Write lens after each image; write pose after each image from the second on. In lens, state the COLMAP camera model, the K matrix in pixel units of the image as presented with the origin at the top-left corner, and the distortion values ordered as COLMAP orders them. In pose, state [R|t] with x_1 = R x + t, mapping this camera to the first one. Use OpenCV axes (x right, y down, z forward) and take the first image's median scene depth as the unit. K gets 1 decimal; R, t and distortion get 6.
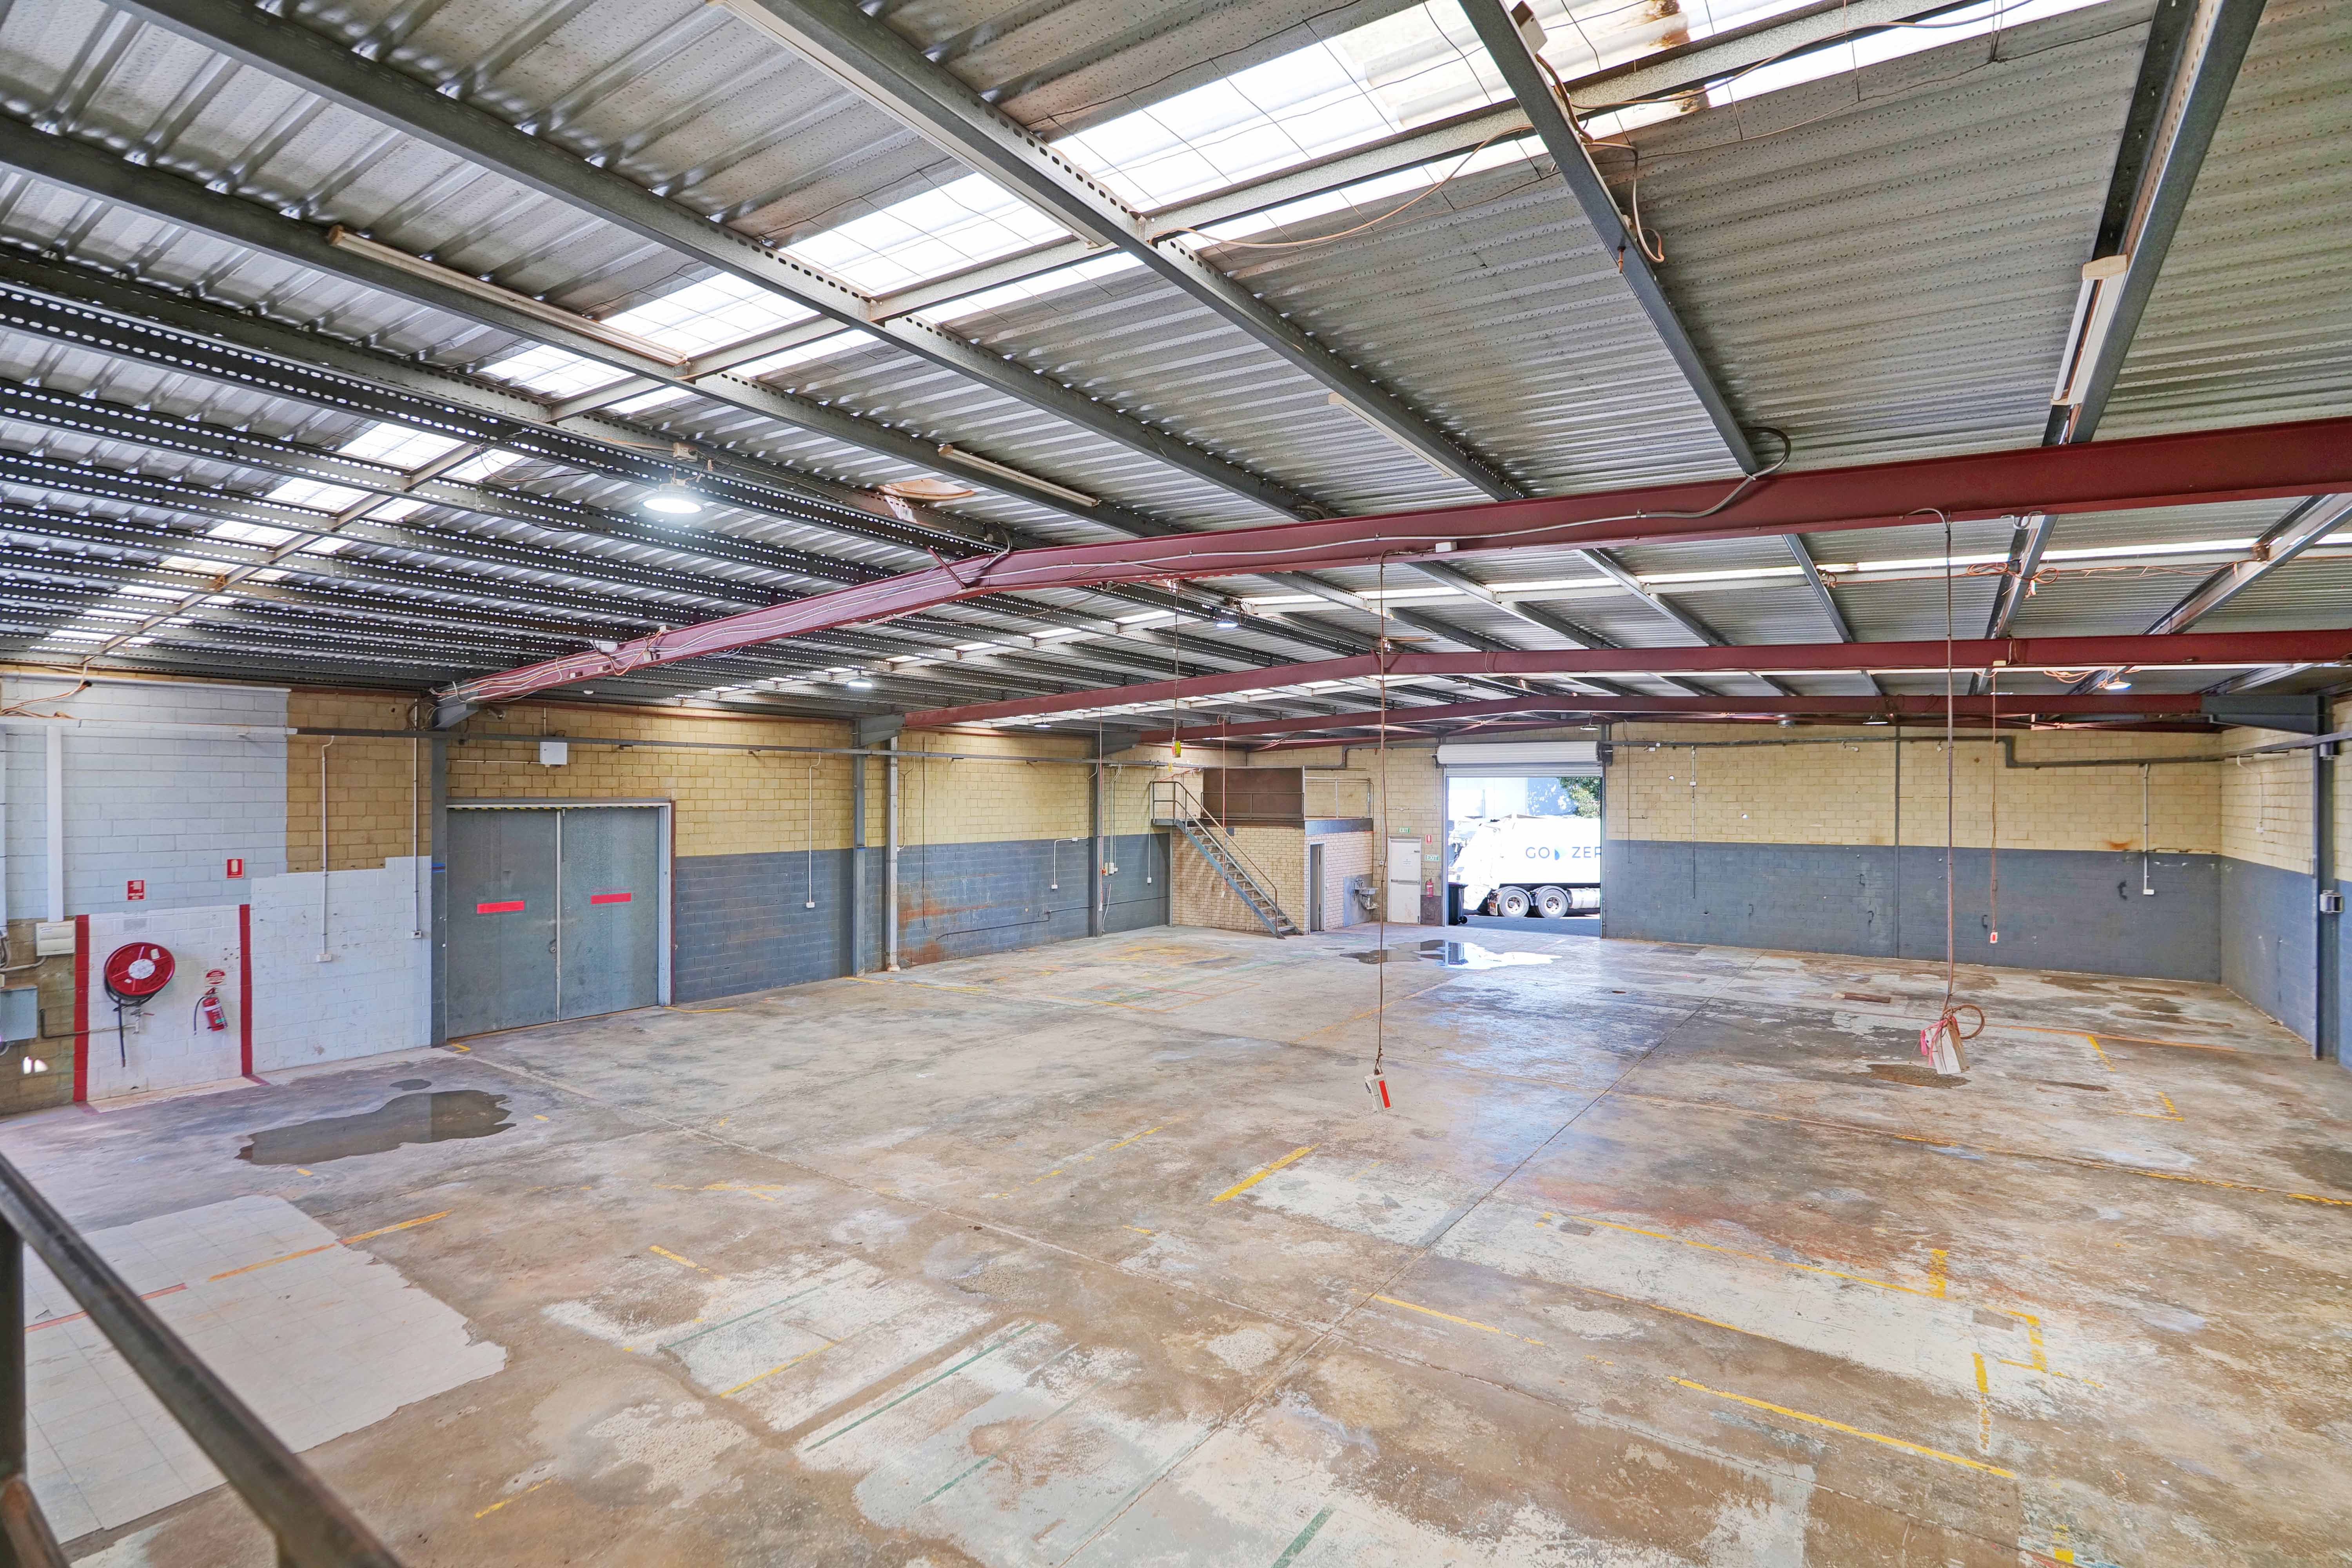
lens RADIAL K [[1108.2, 0, 1166.8], [0, 1108.2, 787.4], [0, 0, 1]] dist [-0.018624, 0.000466]
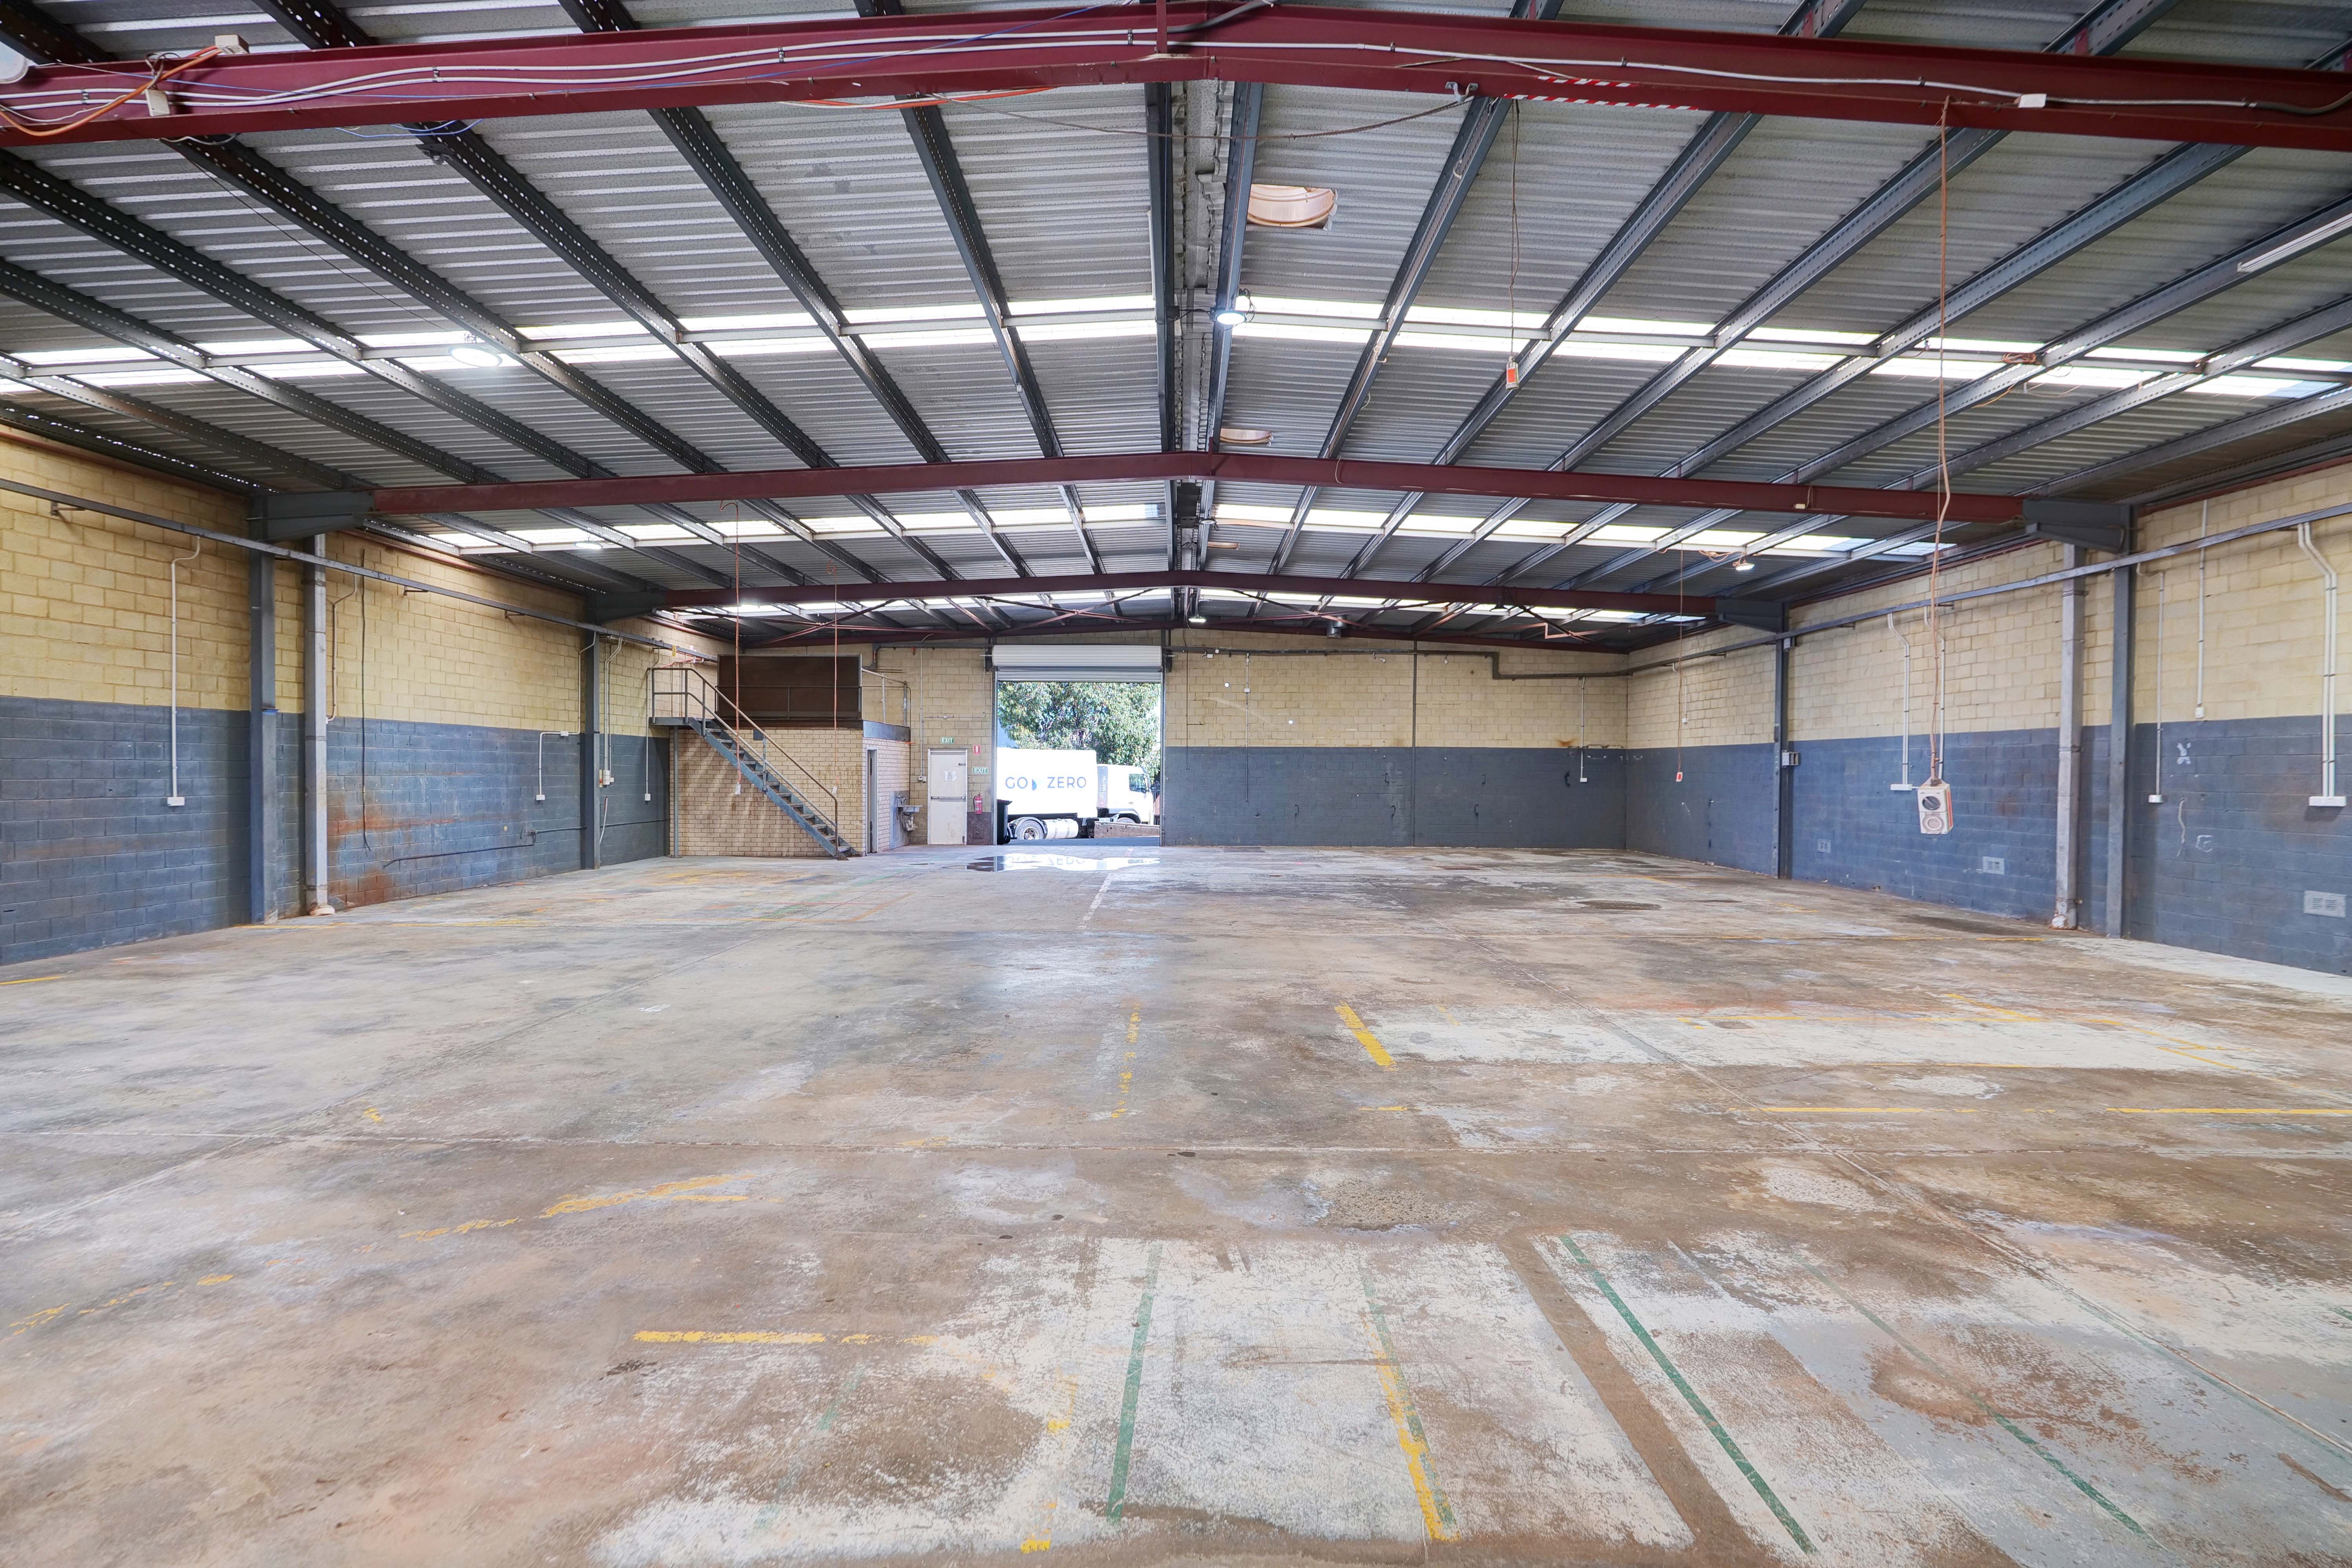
lens RADIAL K [[1122.7, 0, 1176.0], [0, 1122.7, 784.0], [0, 0, 1]] dist [-0.015432, 0.001677]
pose [[0.818987, -0.005073, 0.573790, -0.220853], [-0.005832, 0.999836, 0.017165, 0.082010], [-0.573783, -0.017404, 0.818823, 0.221381]]
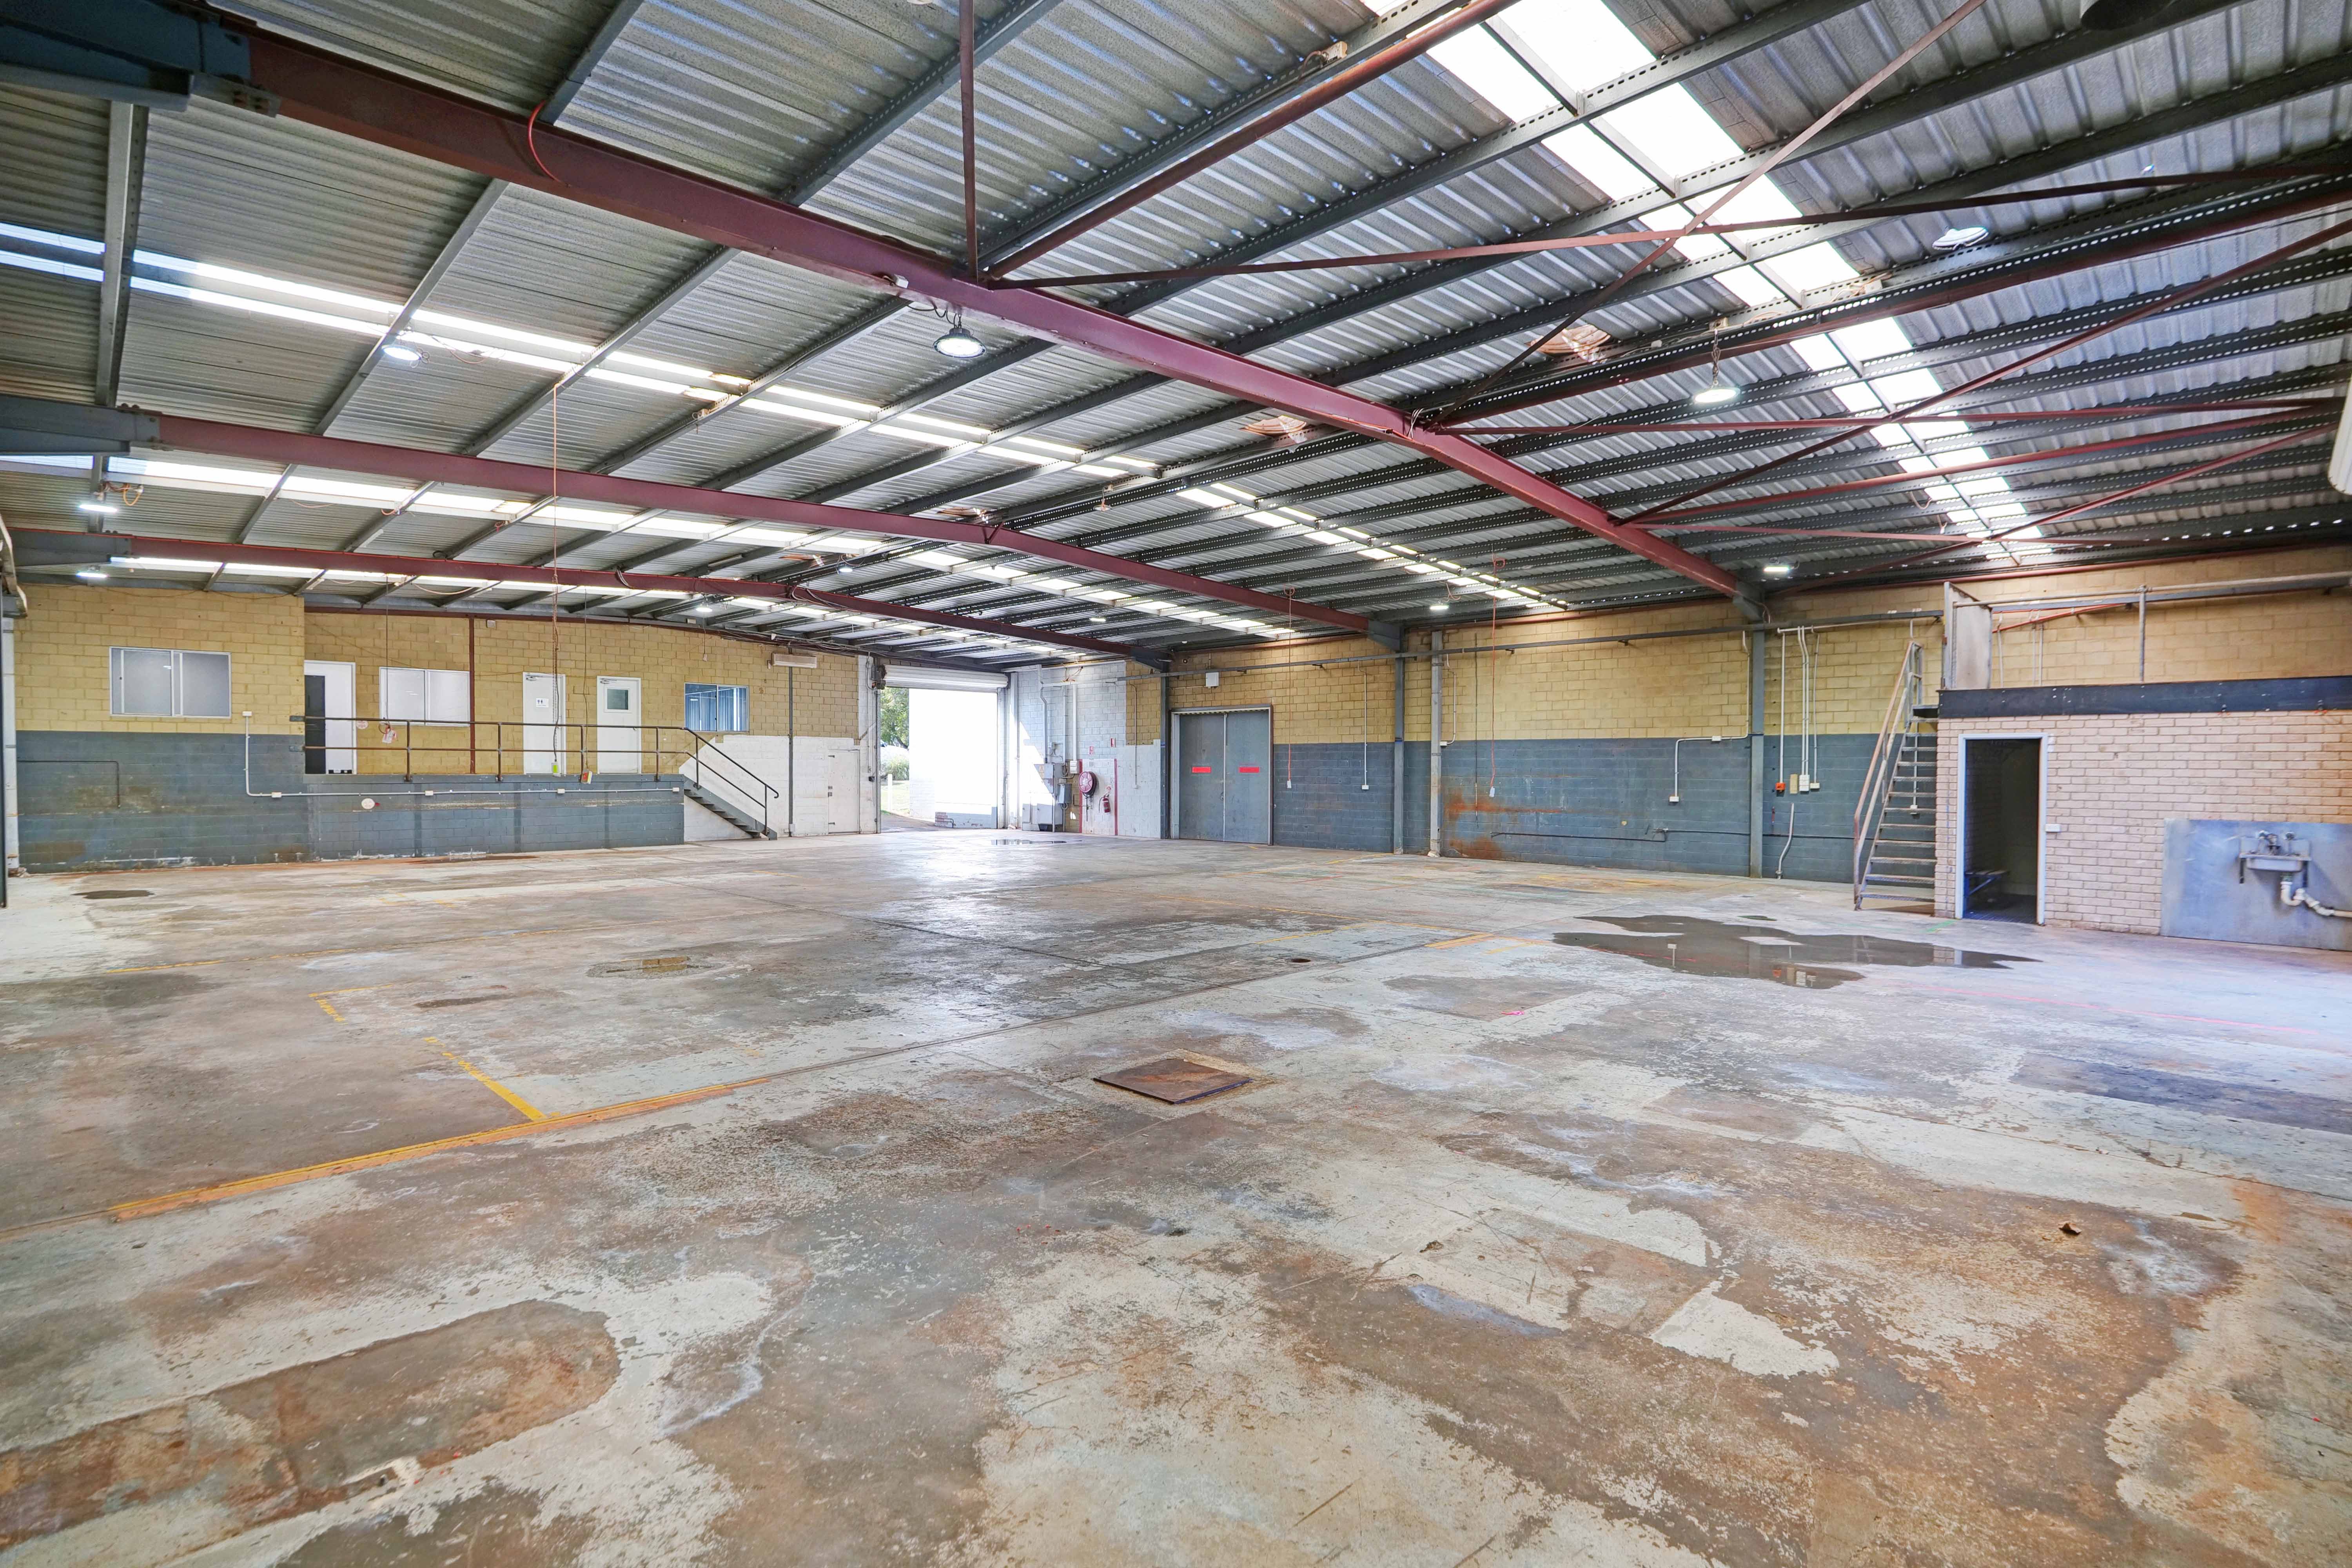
lens RADIAL K [[1108.2, 0, 1166.8], [0, 1108.2, 787.4], [0, 0, 1]] dist [-0.018624, 0.000466]
pose [[-0.172281, 0.015268, -0.984929, 0.889639], [0.003757, 0.999883, 0.014842, 0.085047], [0.985041, -0.001143, -0.172319, 0.967388]]
